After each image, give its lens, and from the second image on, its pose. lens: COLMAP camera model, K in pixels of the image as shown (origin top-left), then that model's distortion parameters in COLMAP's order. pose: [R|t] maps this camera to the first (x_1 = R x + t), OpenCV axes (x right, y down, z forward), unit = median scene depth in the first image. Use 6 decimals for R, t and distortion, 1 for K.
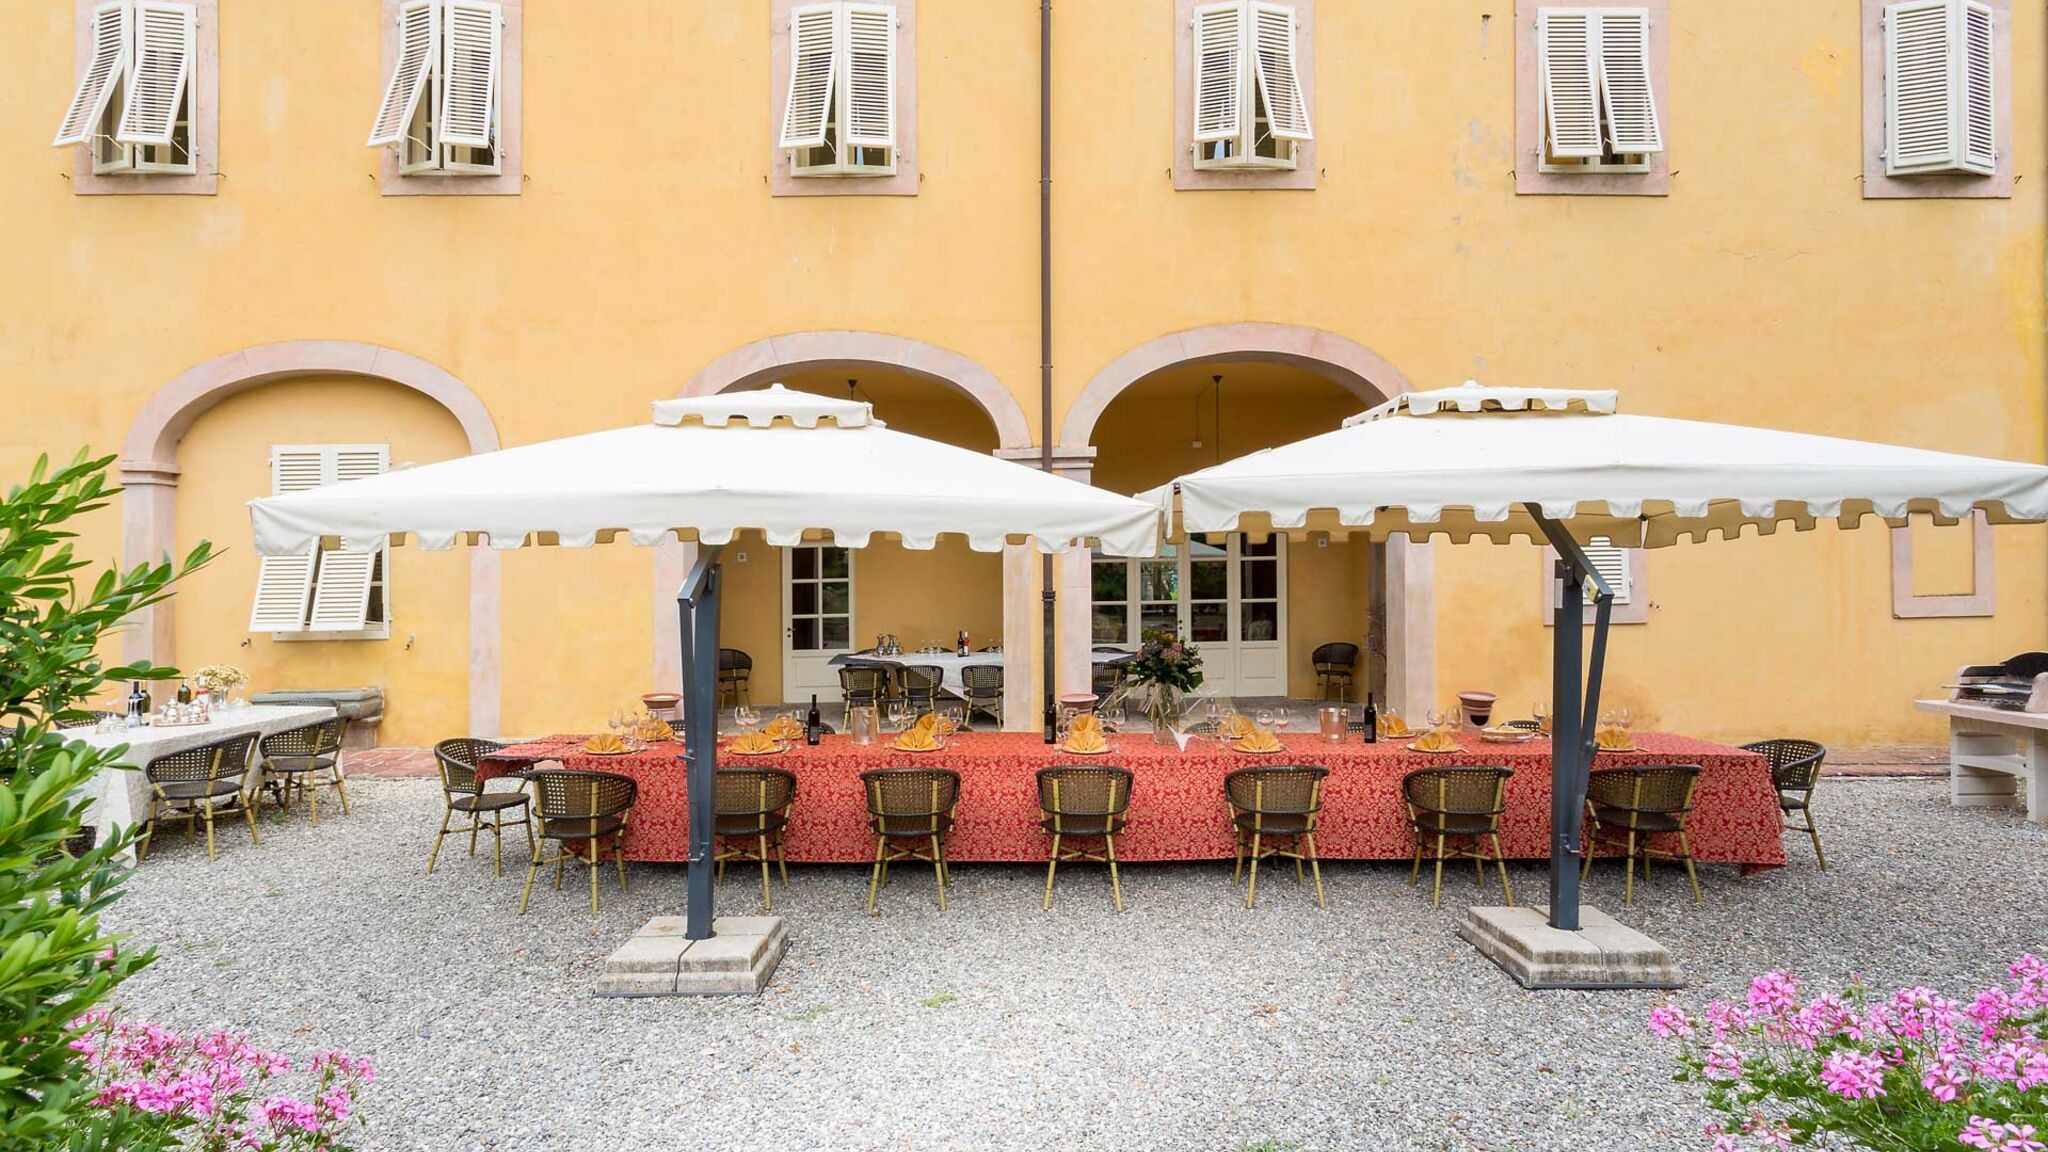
lens RADIAL K [[926.9, 0, 982.9], [0, 926.9, 580.2], [0, 0, 1]] dist [-0.002525, -0.000271]
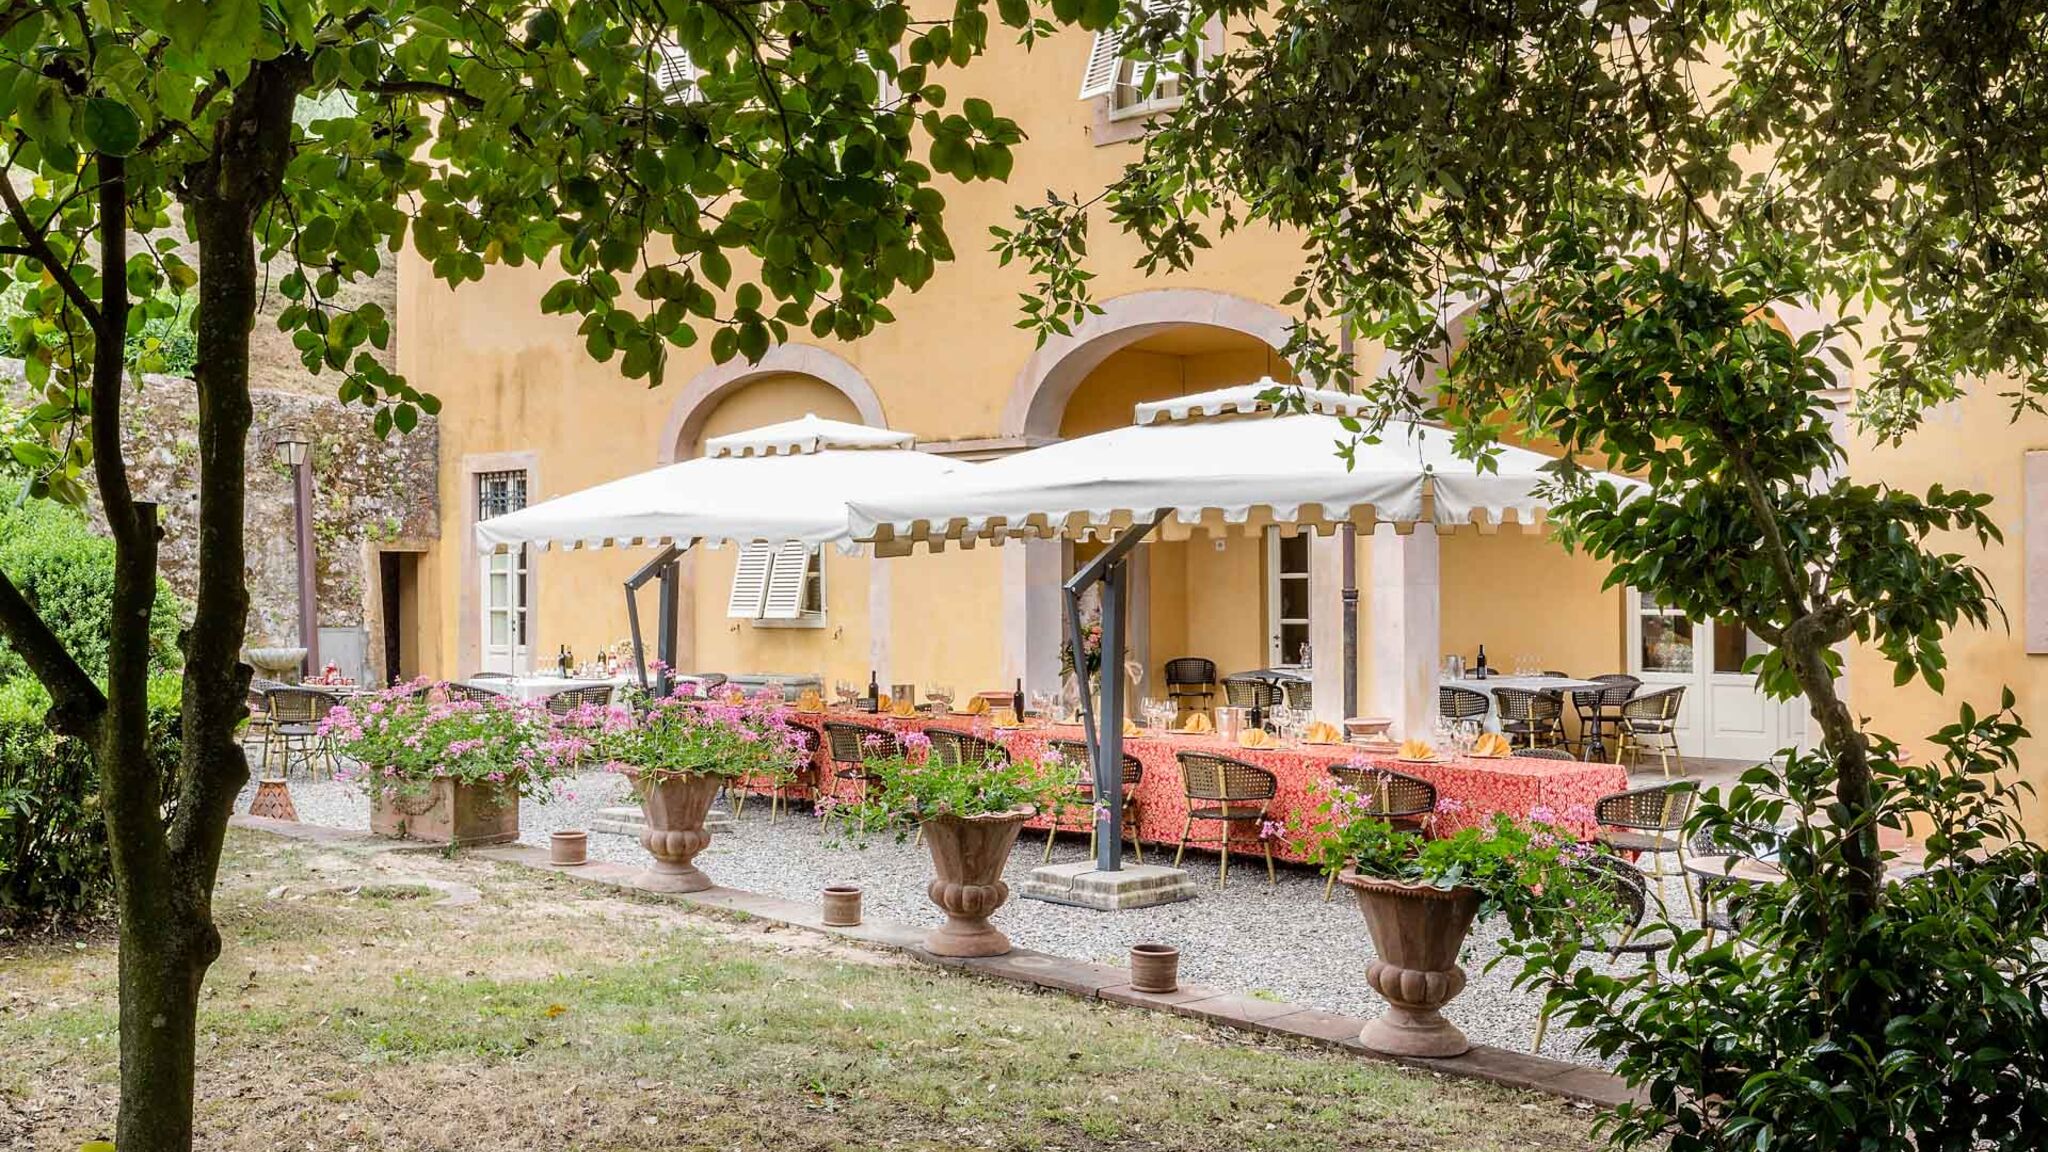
lens RADIAL K [[1978.1, 0, 1023.3], [0, 1978.1, 570.6], [0, 0, 1]] dist [0.024806, 0.000000]
pose [[0.716651, 0.005371, -0.697412, 1.052550], [-0.007363, 0.999973, 0.000134, -0.002036], [0.697393, 0.005039, 0.716671, -0.413994]]
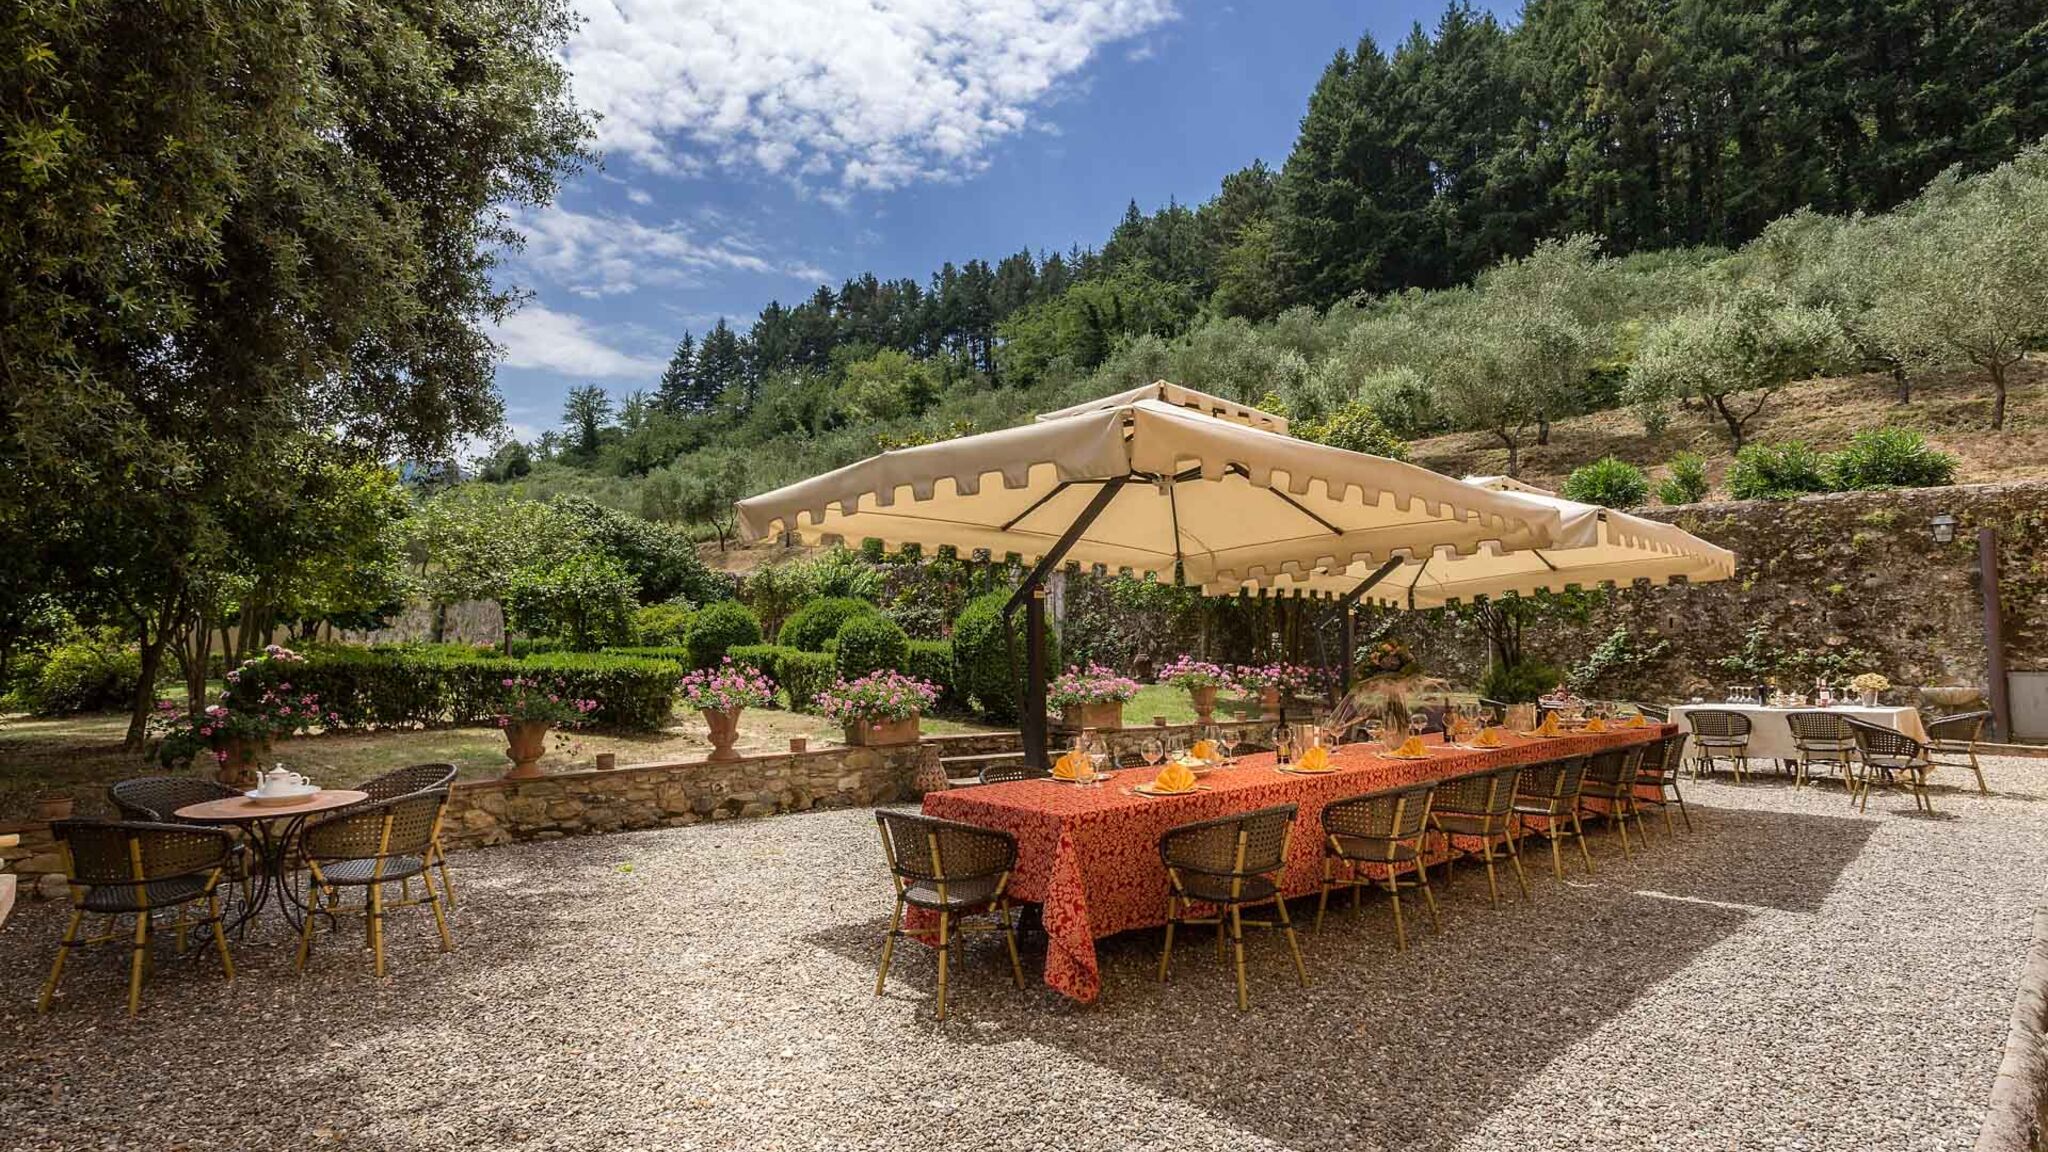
lens RADIAL K [[1006.1, 0, 1022.3], [0, 1006.1, 577.1], [0, 0, 1]] dist [-0.002009, 0.001359]
pose [[-0.744545, -0.048461, -0.665811, 0.821288], [0.013970, 0.996012, -0.088117, 0.047993], [0.667426, -0.074908, -0.740899, 0.923333]]
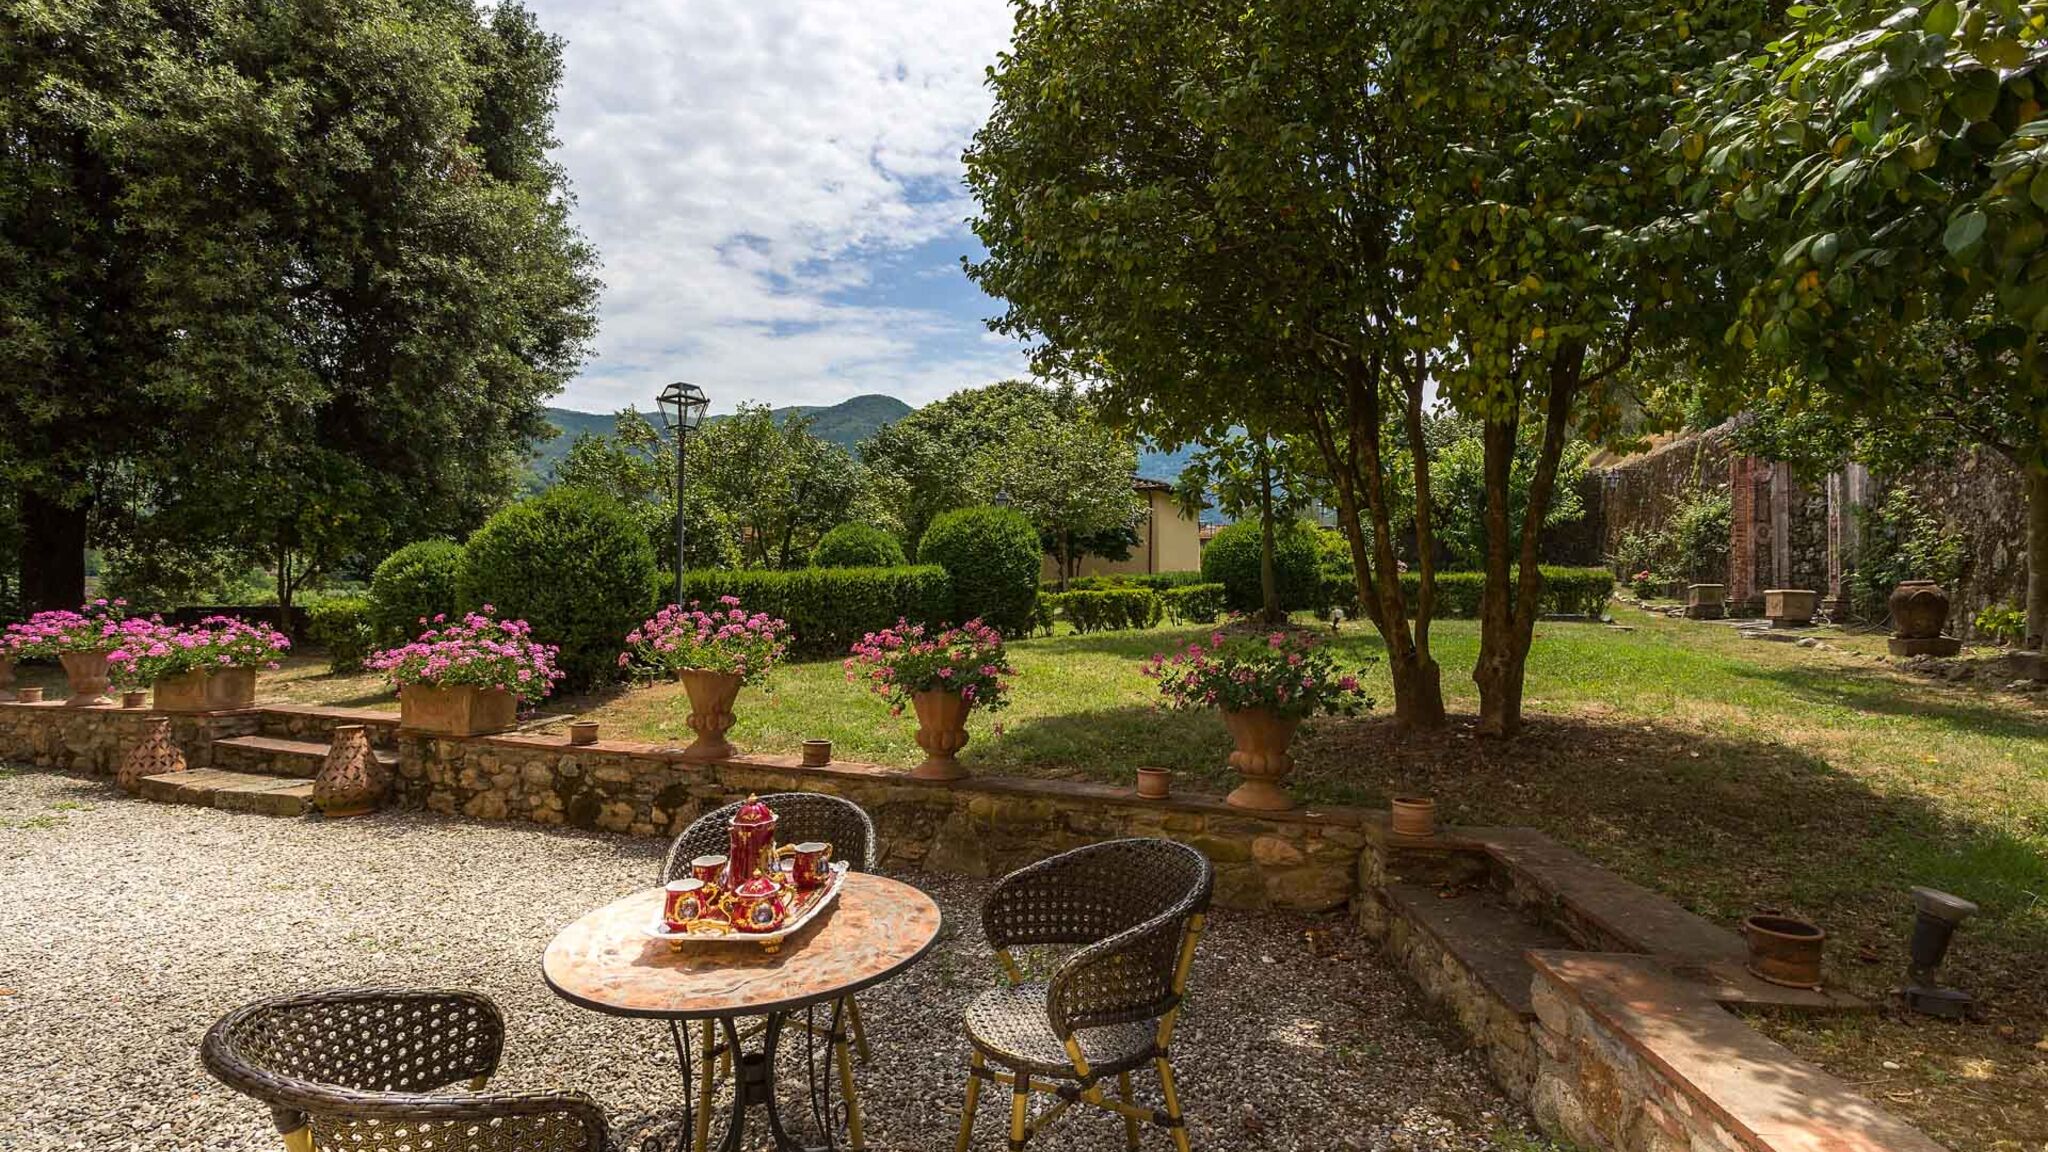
lens RADIAL K [[1006.1, 0, 1027.6], [0, 1006.1, 573.5], [0, 0, 1]] dist [-0.002009, 0.001359]
pose [[-0.912976, 0.014786, 0.407746, -0.781685], [0.004480, 0.999646, -0.026219, 0.038181], [-0.407989, -0.022110, -0.912719, 0.504902]]
